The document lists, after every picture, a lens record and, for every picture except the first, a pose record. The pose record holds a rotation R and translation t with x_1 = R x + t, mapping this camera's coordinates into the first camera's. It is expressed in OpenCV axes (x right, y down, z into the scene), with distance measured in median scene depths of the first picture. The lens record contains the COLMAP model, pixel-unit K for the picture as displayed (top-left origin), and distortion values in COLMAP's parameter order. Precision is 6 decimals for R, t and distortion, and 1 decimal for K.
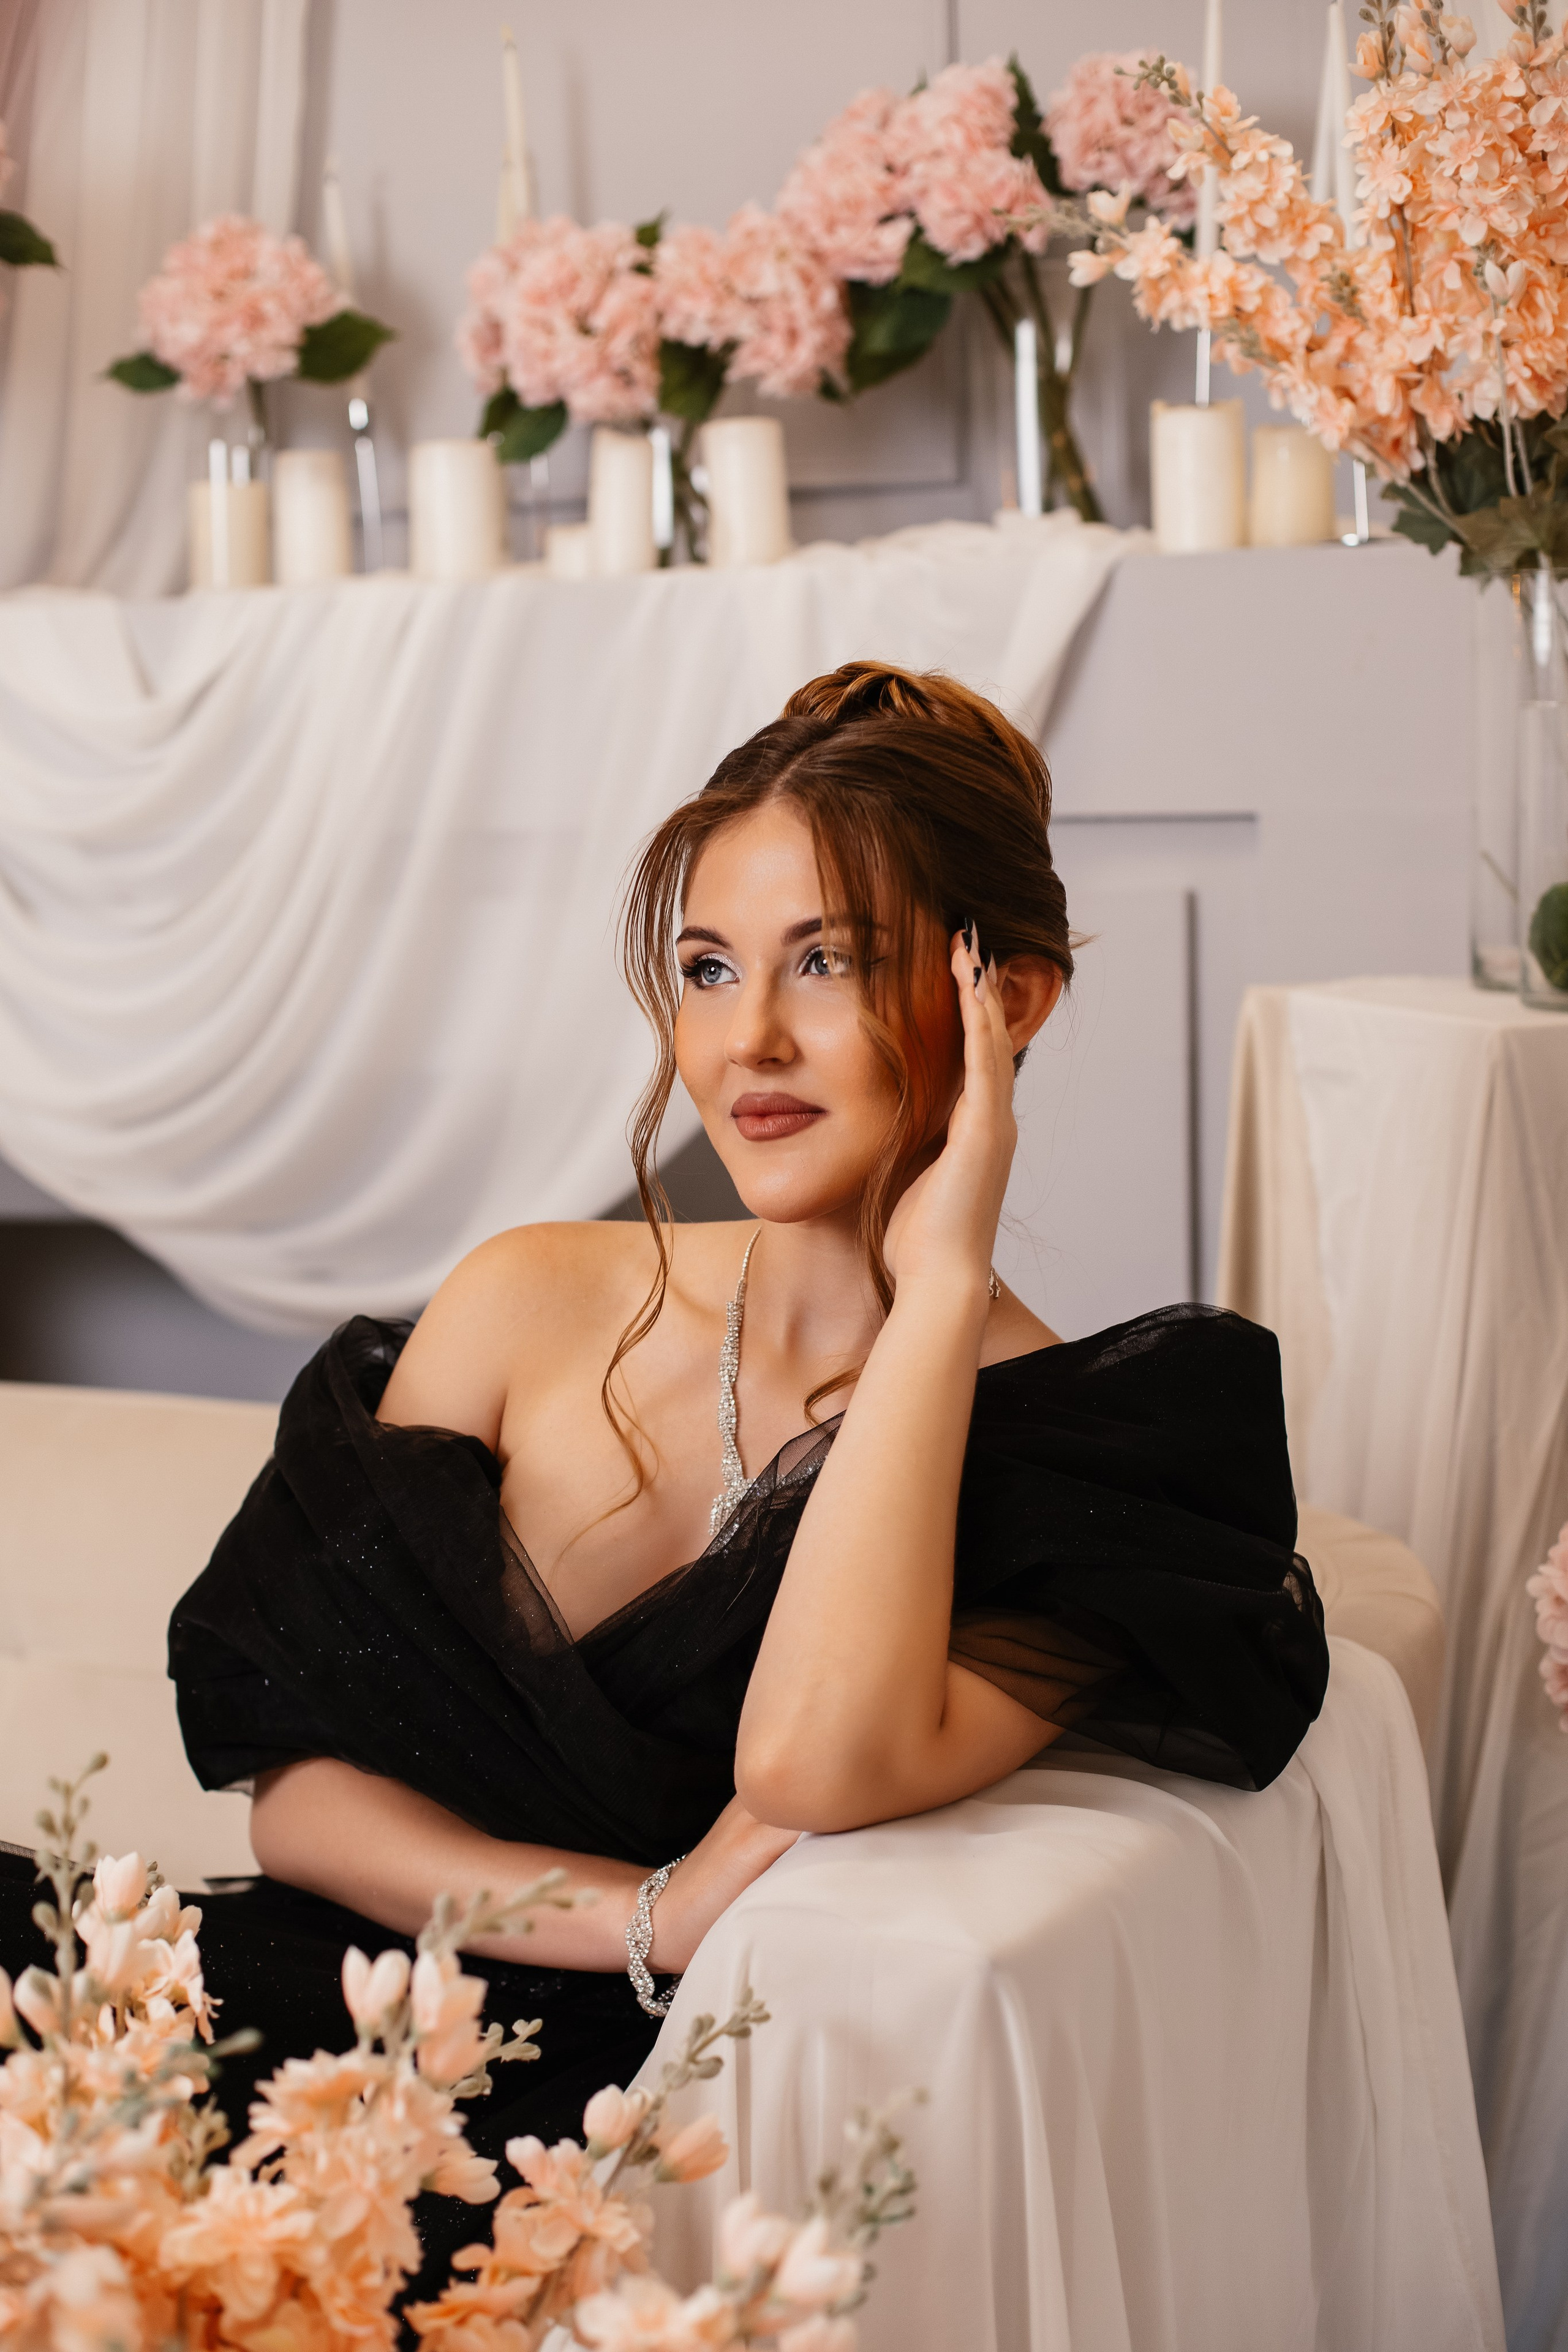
lens RADIAL K [[3474.3, 0, 780.7], [0, 3474.3, 1181.7], [0, 0, 1]] dist [-0.123383, 0.000000]
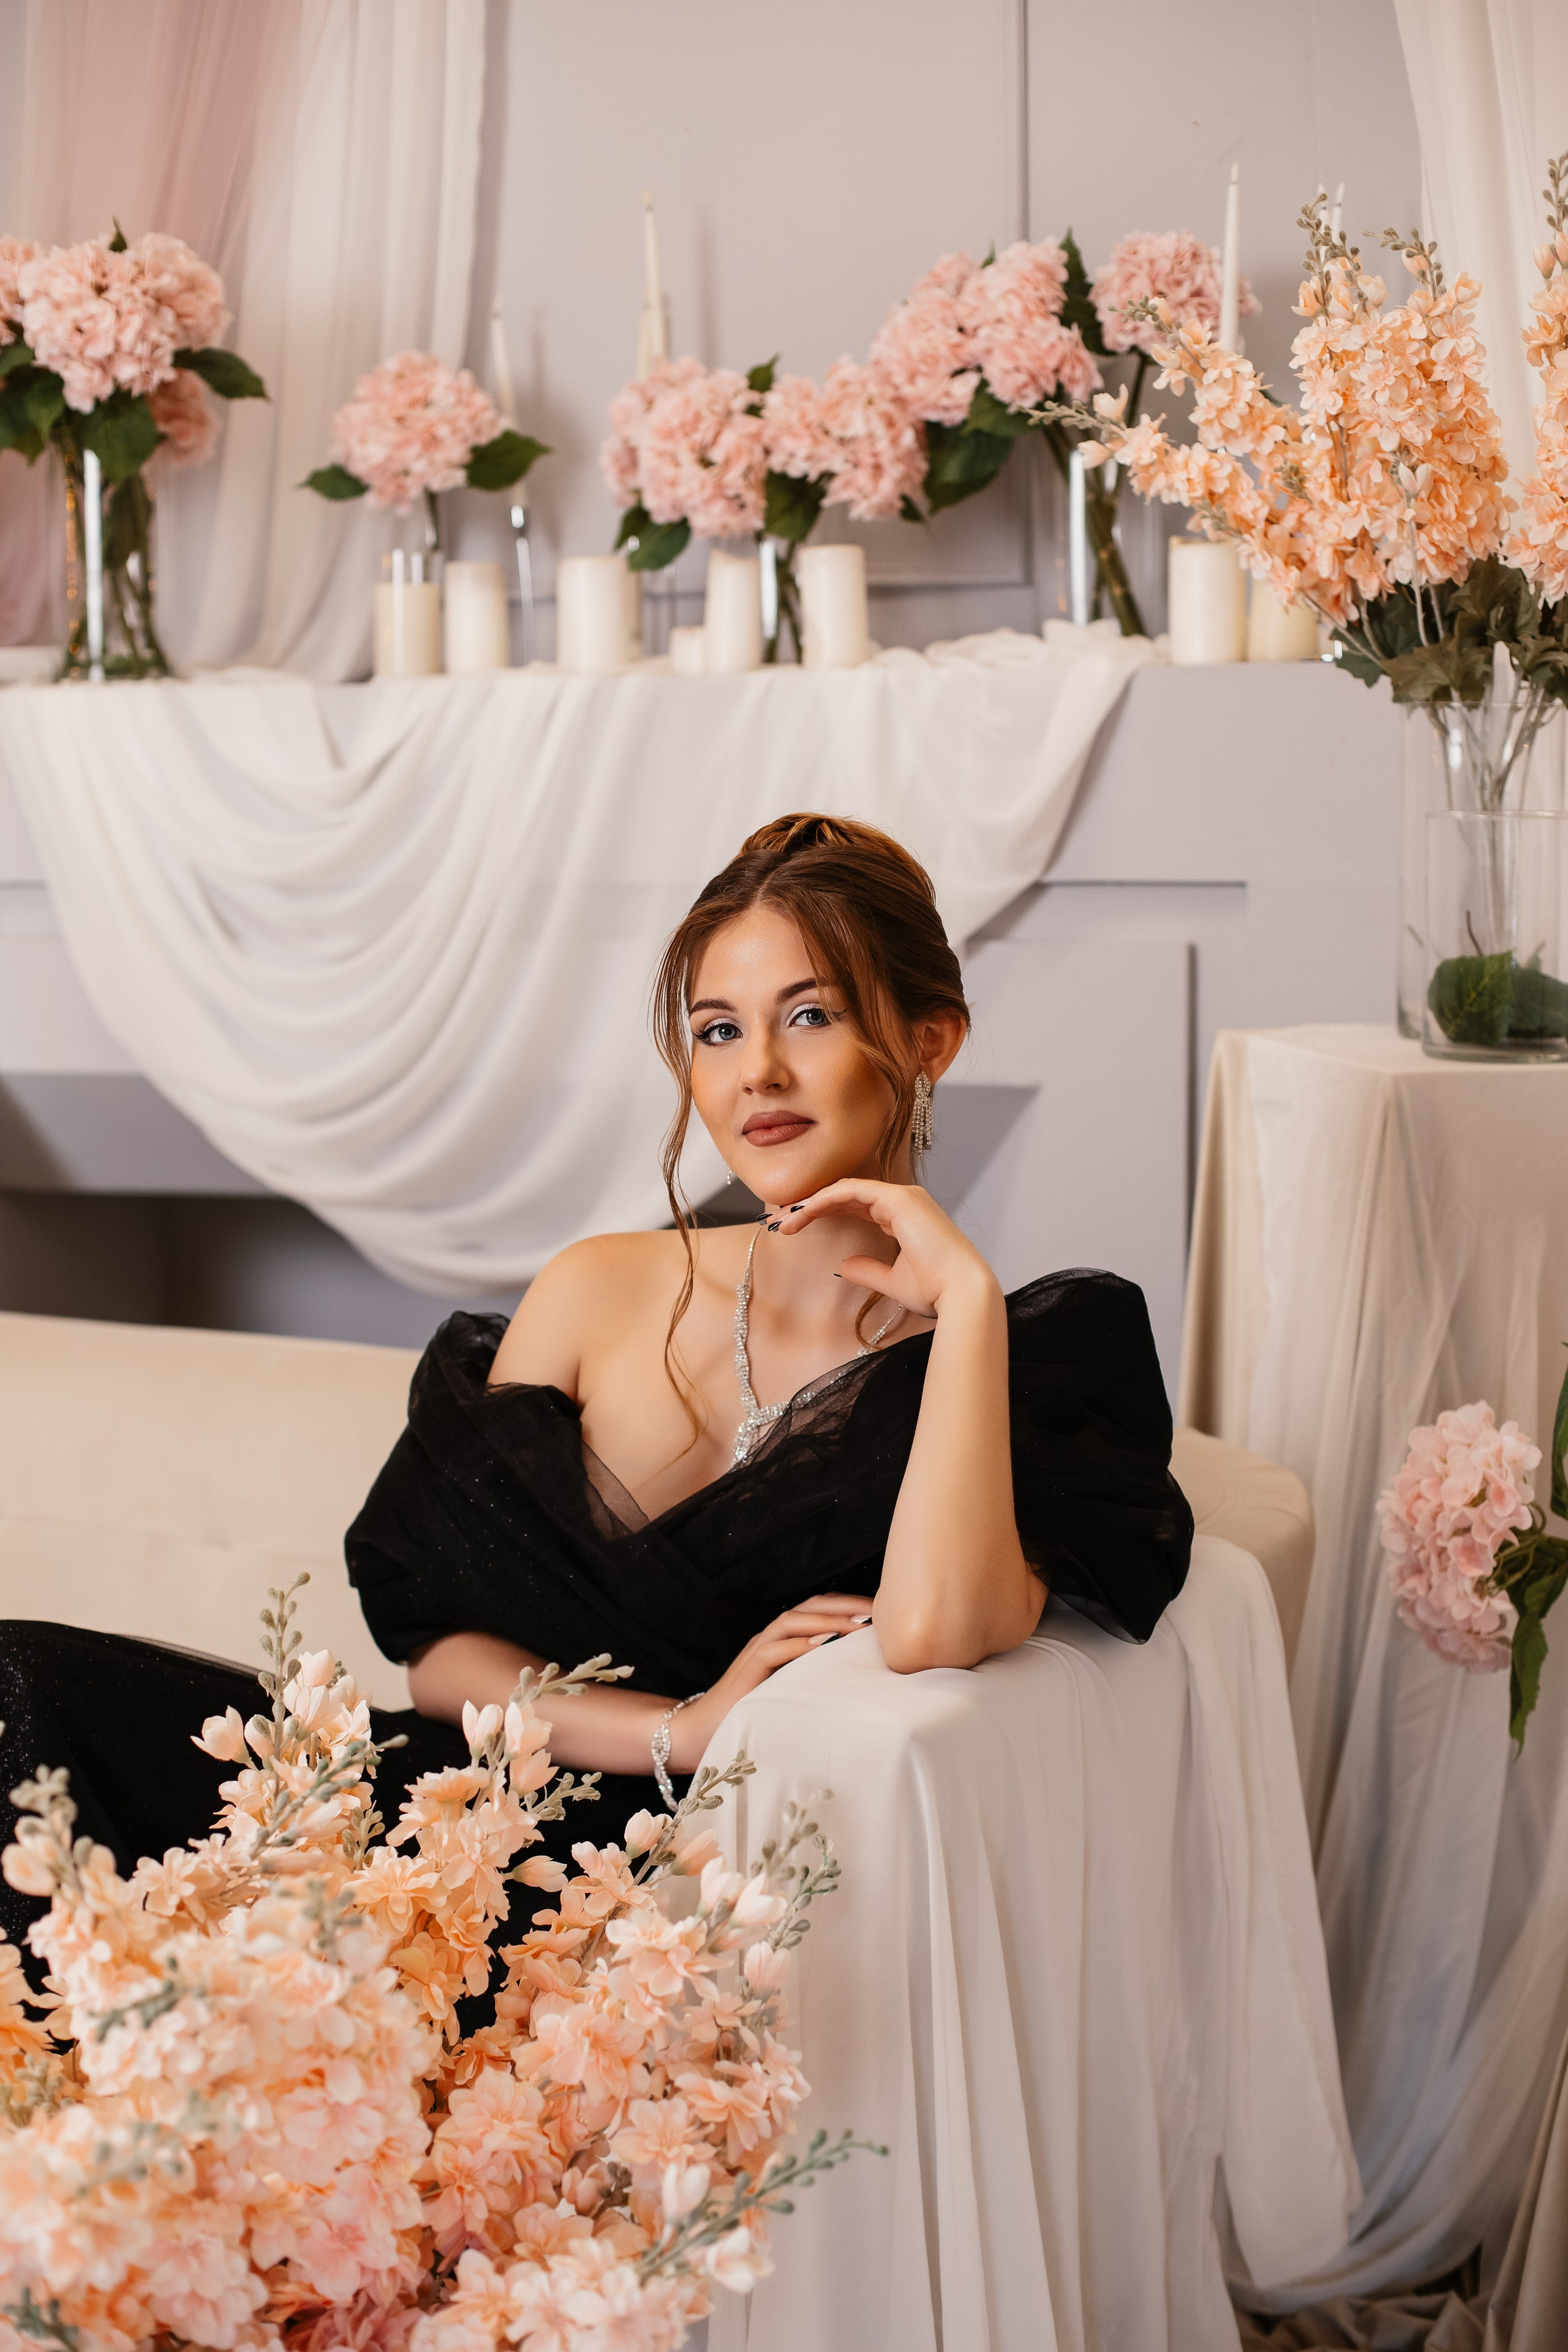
lens RADIAL K [[3474.3, 0, 776.6], [0, 3474.3, 1175.4], [0, 0, 1]] dist [-0.123383, 0.000000]
pose [[0.998609, 0.018156, -0.049503, 0.033056], [-0.017826, 0.999816, 0.007103, -0.008755], [0.049623, -0.006211, 0.998749, -0.205961]]
